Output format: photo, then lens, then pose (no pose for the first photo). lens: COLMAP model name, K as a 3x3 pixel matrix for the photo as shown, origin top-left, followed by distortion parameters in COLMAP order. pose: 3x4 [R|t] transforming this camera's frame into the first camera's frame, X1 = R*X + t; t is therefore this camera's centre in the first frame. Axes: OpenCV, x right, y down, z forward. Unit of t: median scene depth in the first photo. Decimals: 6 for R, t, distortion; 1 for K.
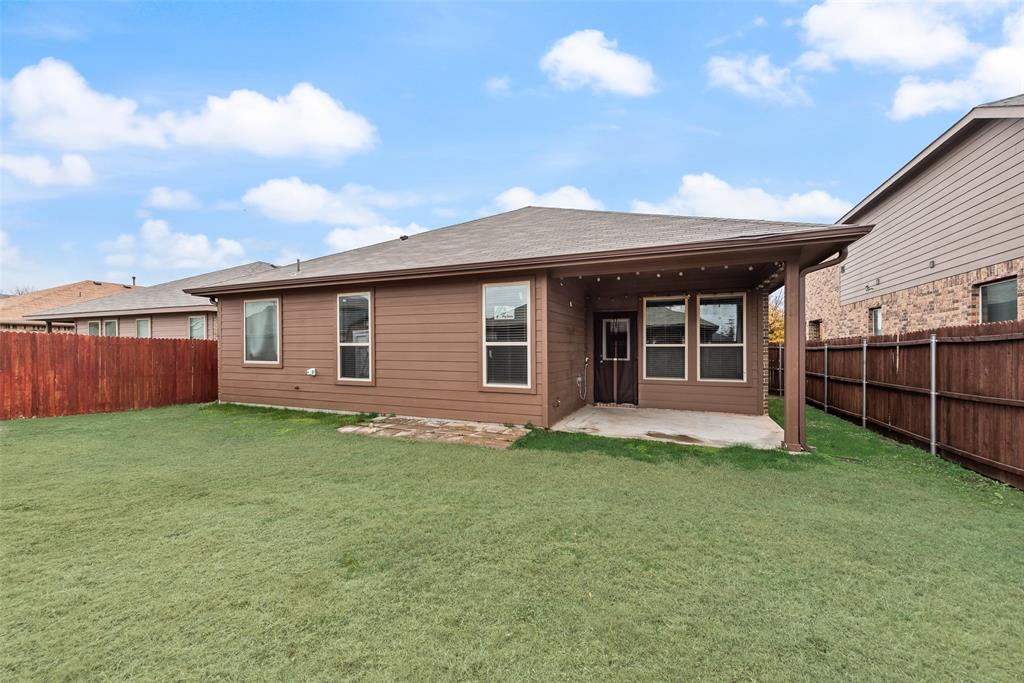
lens RADIAL K [[399.5, 0, 502.7], [0, 399.5, 349.3], [0, 0, 1]] dist [0.001307, -0.000587]
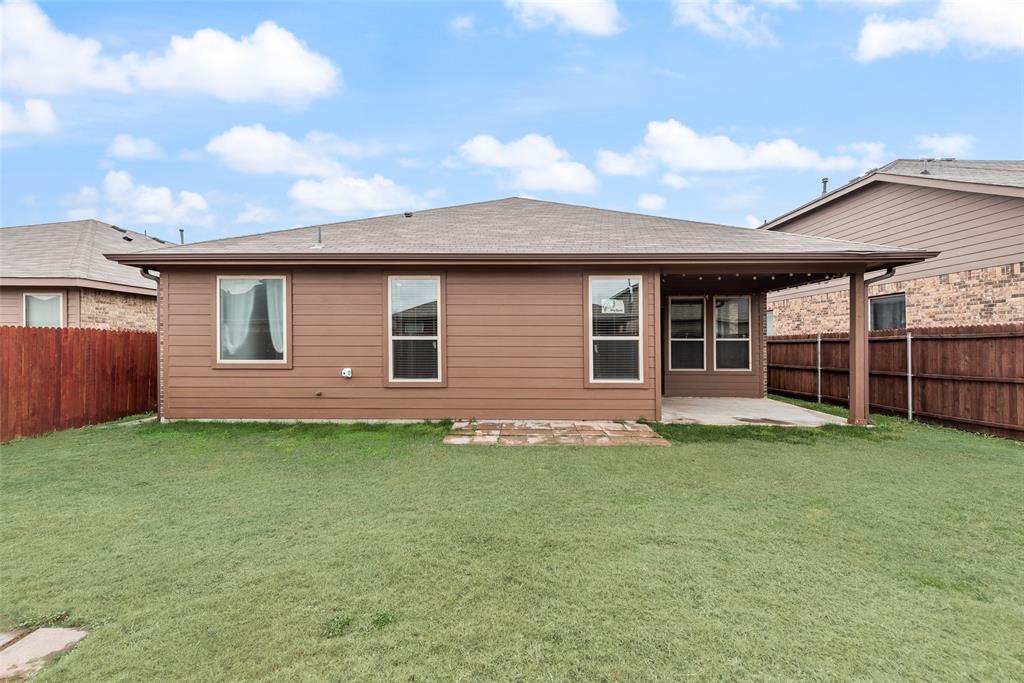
lens RADIAL K [[399.5, 0, 505.8], [0, 399.5, 334.8], [0, 0, 1]] dist [0.001307, -0.000587]
pose [[0.928209, 0.006688, 0.372000, -0.520627], [0.000723, 0.999804, -0.019781, -0.002182], [-0.372059, 0.018630, 0.928022, 0.166749]]
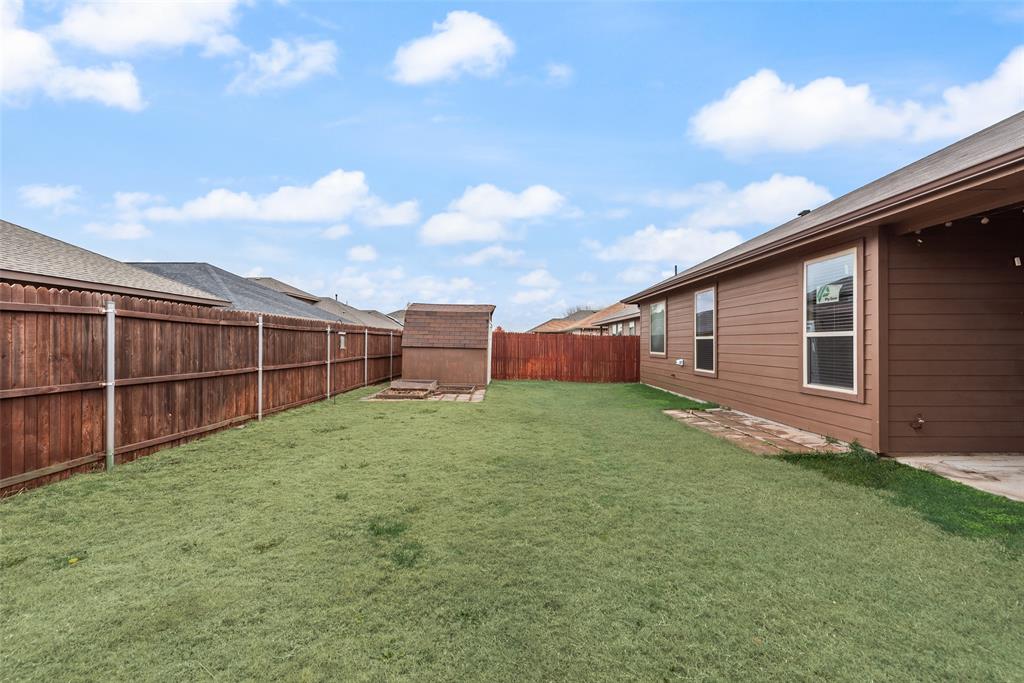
lens RADIAL K [[399.5, 0, 511.2], [0, 399.5, 344.9], [0, 0, 1]] dist [0.001307, -0.000587]
pose [[0.399918, 0.002218, -0.916548, 0.407980], [-0.001557, 0.999997, 0.001741, 0.005953], [0.916550, 0.000731, 0.399920, 0.108152]]
